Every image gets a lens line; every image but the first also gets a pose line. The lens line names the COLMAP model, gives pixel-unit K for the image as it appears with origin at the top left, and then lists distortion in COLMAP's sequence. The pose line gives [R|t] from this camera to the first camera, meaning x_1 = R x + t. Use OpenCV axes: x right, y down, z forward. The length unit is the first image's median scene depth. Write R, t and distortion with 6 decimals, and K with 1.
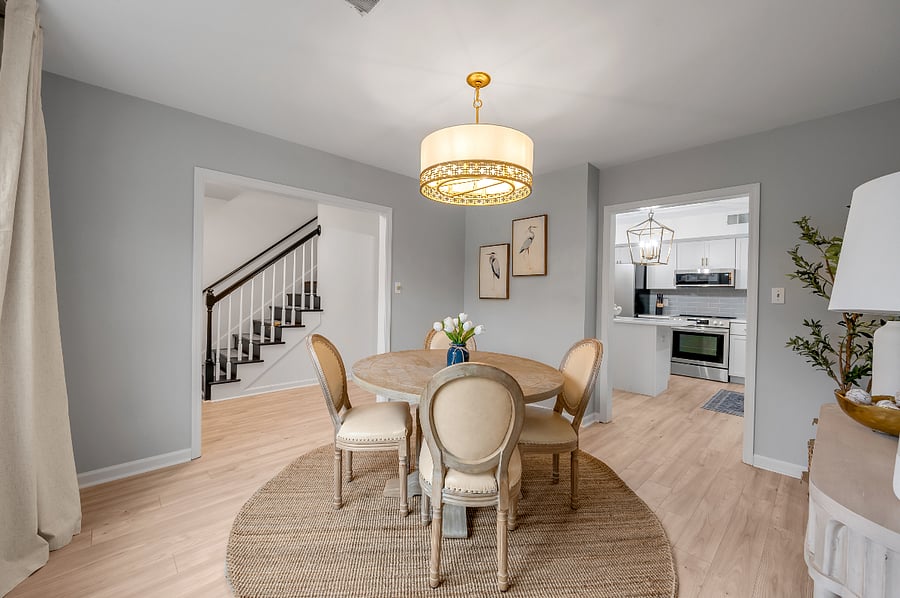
lens RADIAL K [[366.5, 0, 447.4], [0, 366.5, 293.8], [0, 0, 1]] dist [-0.006328, 0.000706]
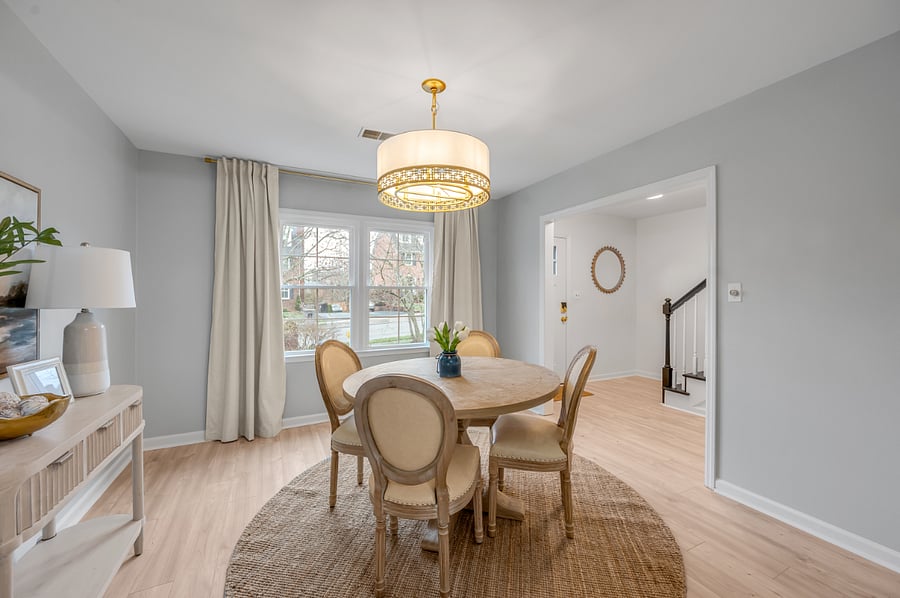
lens RADIAL K [[366.5, 0, 449.0], [0, 366.5, 291.1], [0, 0, 1]] dist [-0.006328, 0.000706]
pose [[-0.303534, -0.030853, -0.952321, 0.362853], [-0.007990, 0.999523, -0.029835, 0.001638], [0.952787, -0.001447, -0.303635, 0.479008]]
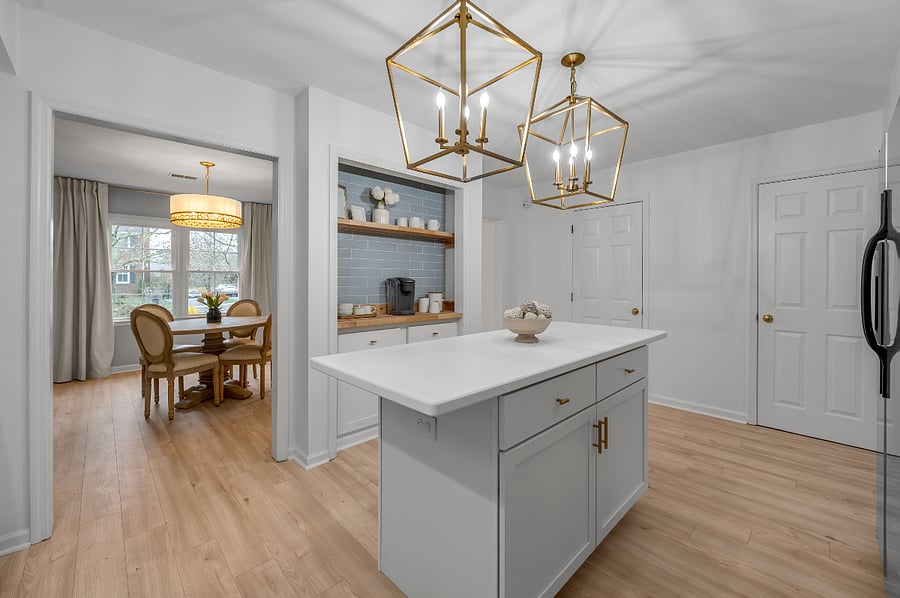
lens RADIAL K [[376.0, 0, 455.0], [0, 376.0, 279.5], [0, 0, 1]] dist [-0.003021, -0.000750]
pose [[-0.009760, -0.023624, -0.999673, 0.670284], [-0.005530, 0.999707, -0.023571, 0.014409], [0.999937, 0.005298, -0.009888, 0.779385]]
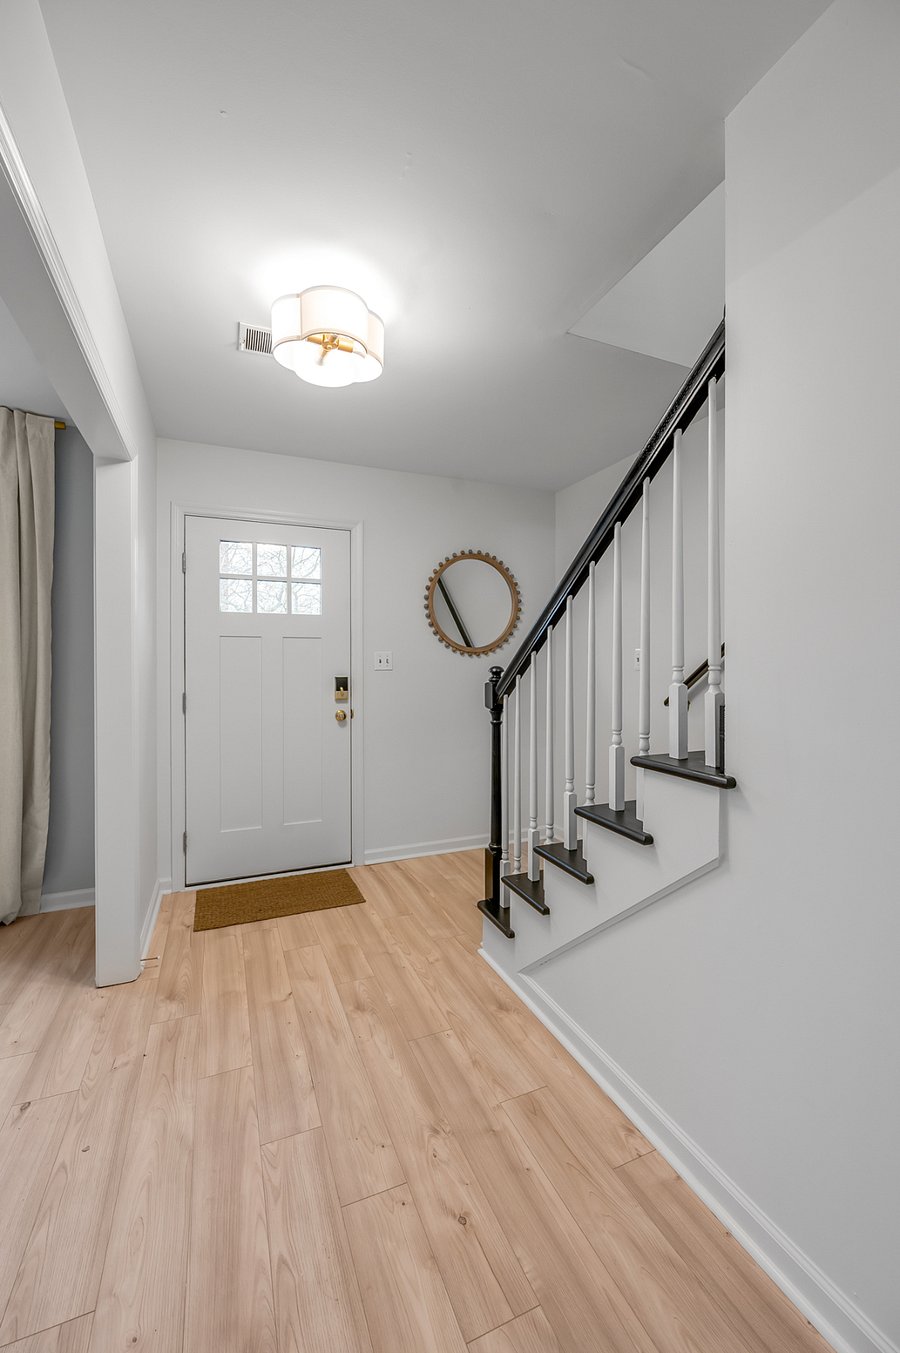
lens RADIAL K [[550.9, 0, 453.7], [0, 550.9, 671.0], [0, 0, 1]] dist [-0.006328, 0.000706]
pose [[-0.352964, -0.009945, -0.935584, -0.051366], [-0.003618, 0.999951, -0.009265, -0.001345], [0.935630, 0.000115, -0.352983, 0.777264]]
